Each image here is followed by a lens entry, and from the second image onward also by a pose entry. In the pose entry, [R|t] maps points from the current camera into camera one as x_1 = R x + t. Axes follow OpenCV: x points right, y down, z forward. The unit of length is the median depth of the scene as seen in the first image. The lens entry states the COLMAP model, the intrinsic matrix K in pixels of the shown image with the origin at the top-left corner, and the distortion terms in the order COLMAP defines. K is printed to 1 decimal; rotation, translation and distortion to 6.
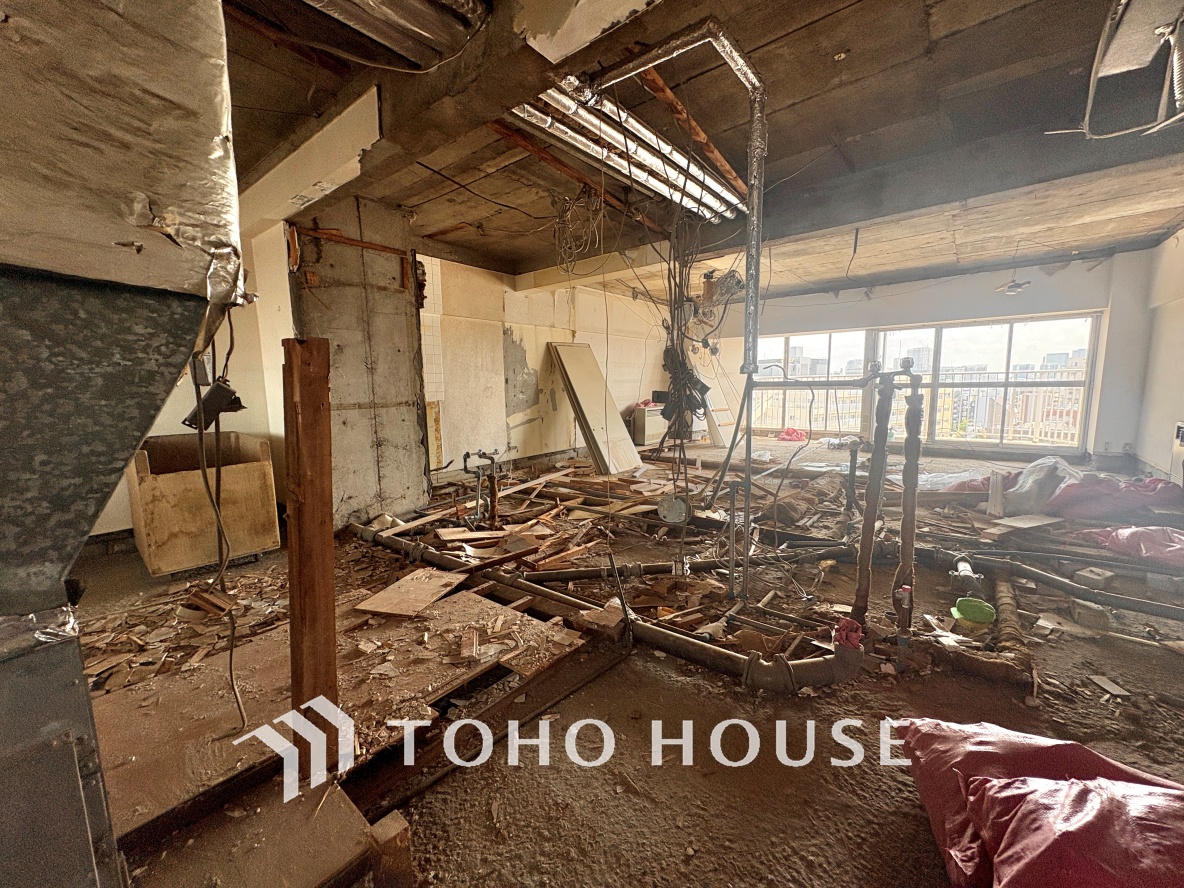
lens RADIAL K [[471.7, 0, 592.3], [0, 471.7, 443.4], [0, 0, 1]] dist [0.000241, 0.000326]
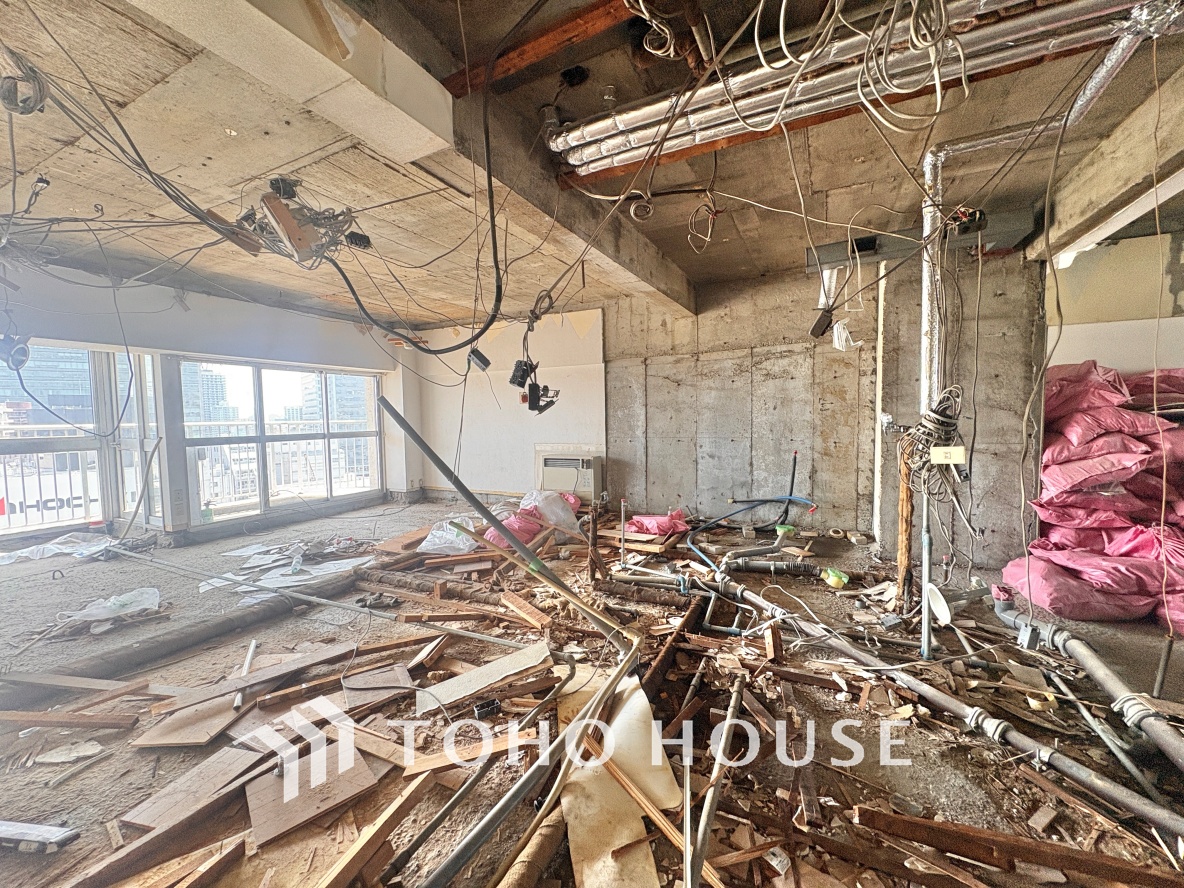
lens RADIAL K [[471.7, 0, 592.3], [0, 471.7, 443.4], [0, 0, 1]] dist [0.000241, 0.000326]
pose [[-0.210937, -0.034097, 0.976905, -0.291802], [0.141341, 0.987825, 0.064997, -0.160229], [-0.967227, 0.151787, -0.203549, 1.125325]]
